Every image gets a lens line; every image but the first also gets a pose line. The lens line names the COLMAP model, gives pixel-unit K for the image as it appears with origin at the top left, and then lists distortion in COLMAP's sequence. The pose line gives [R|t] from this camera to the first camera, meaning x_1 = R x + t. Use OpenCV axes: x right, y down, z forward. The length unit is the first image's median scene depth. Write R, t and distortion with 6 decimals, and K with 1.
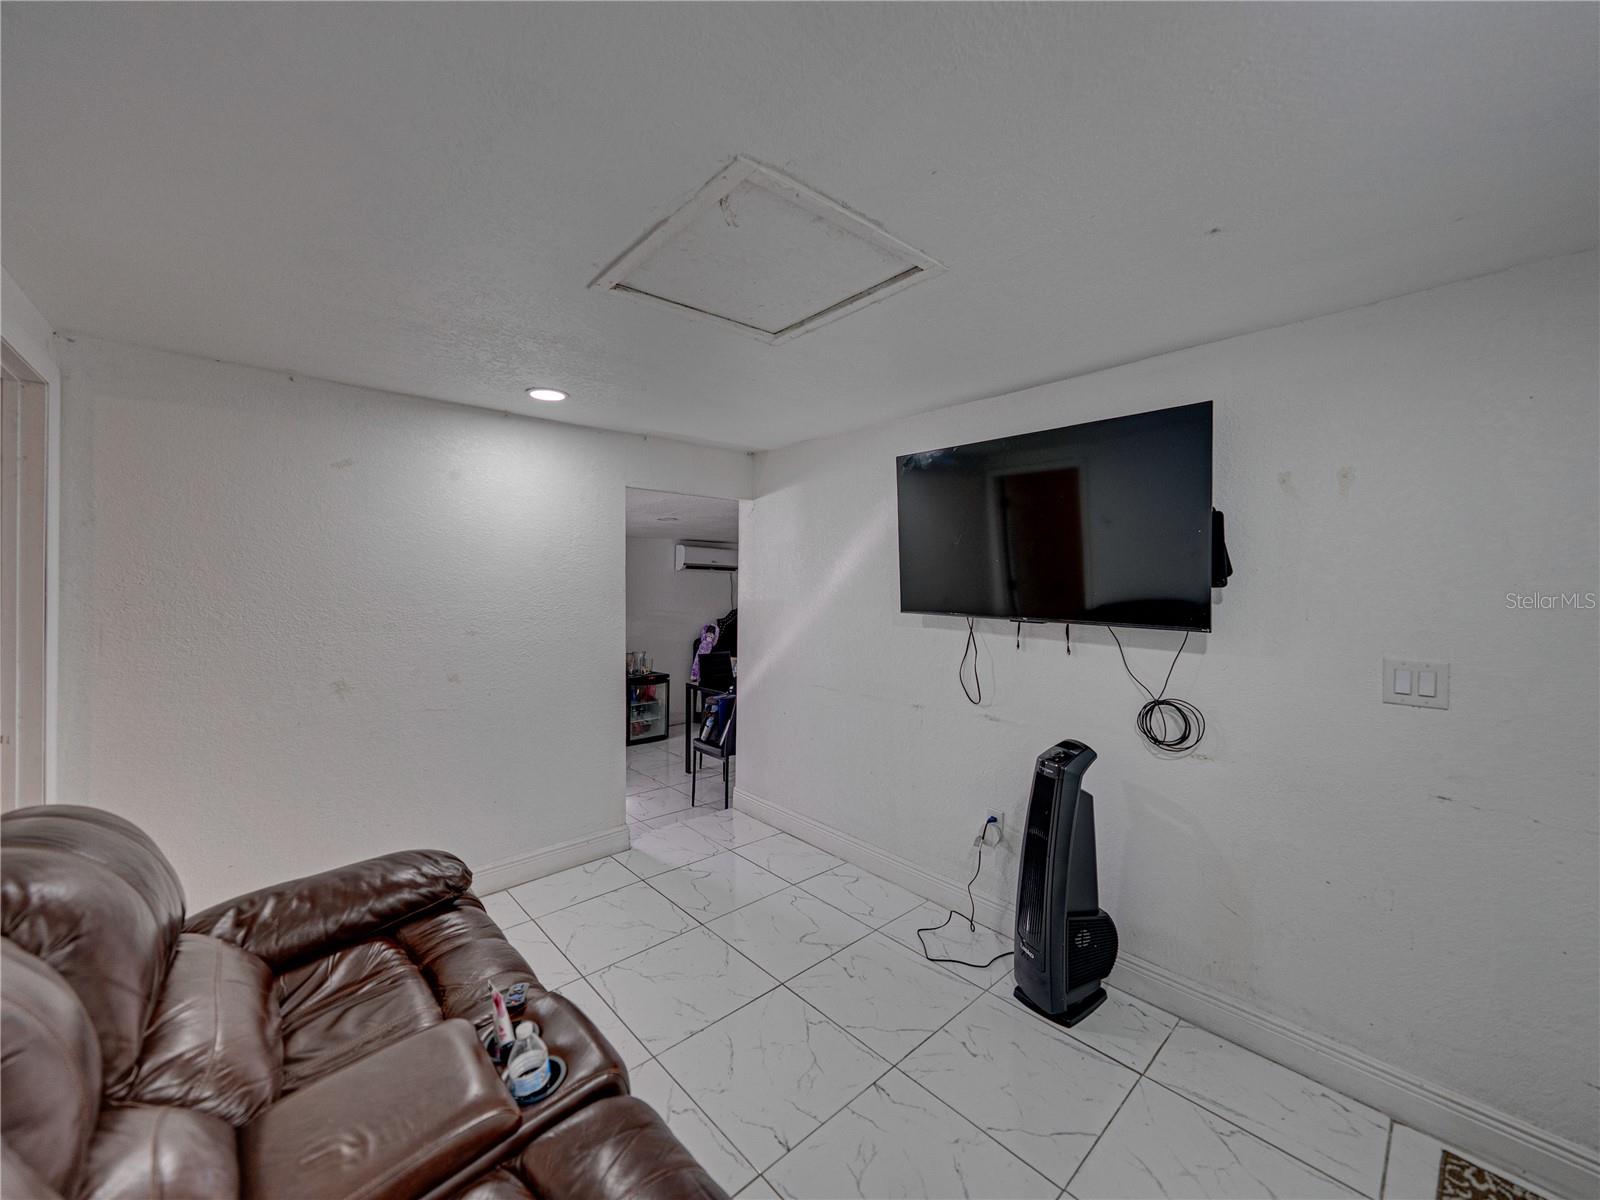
lens RADIAL K [[622.2, 0, 800.5], [0, 622.2, 590.4], [0, 0, 1]] dist [-0.003413, -0.000106]
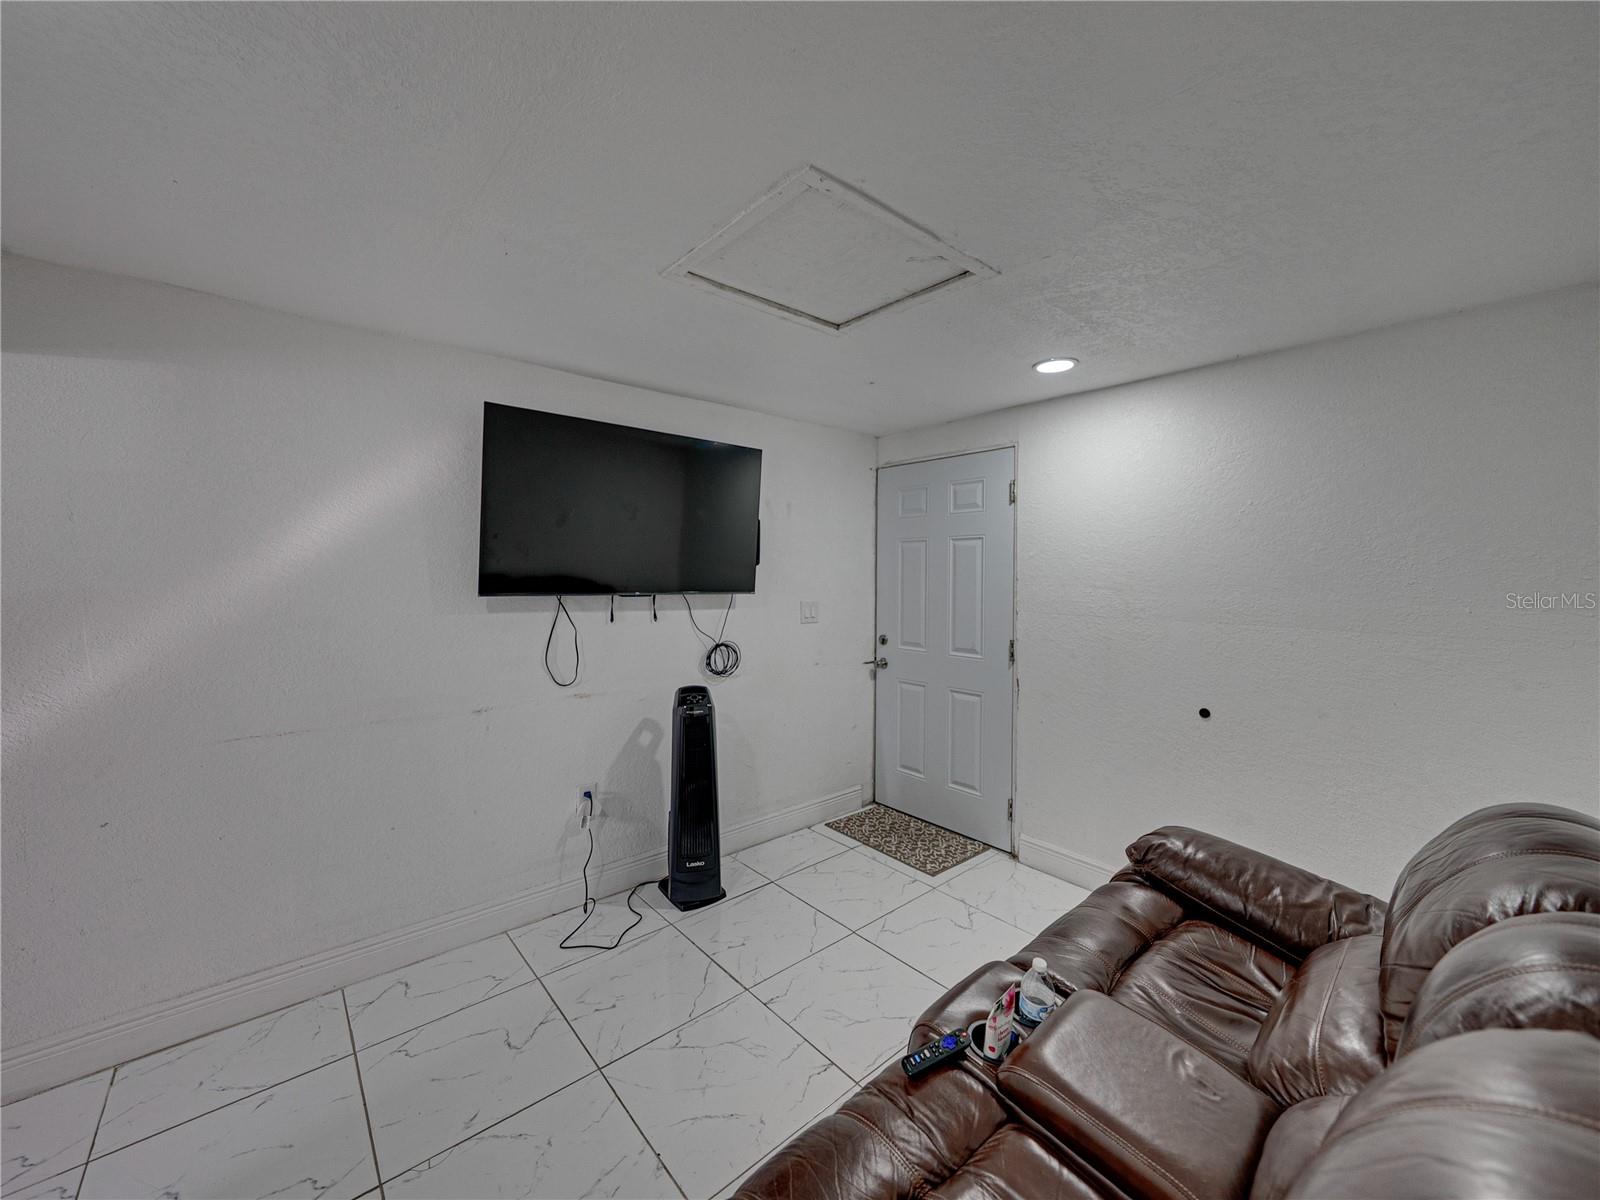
lens RADIAL K [[622.2, 0, 808.1], [0, 622.2, 574.4], [0, 0, 1]] dist [-0.003413, -0.000106]
pose [[0.020433, -0.012895, 0.999708, -0.804912], [0.004912, 0.999906, 0.012797, -0.000929], [-0.999779, 0.004649, 0.020494, 0.720813]]
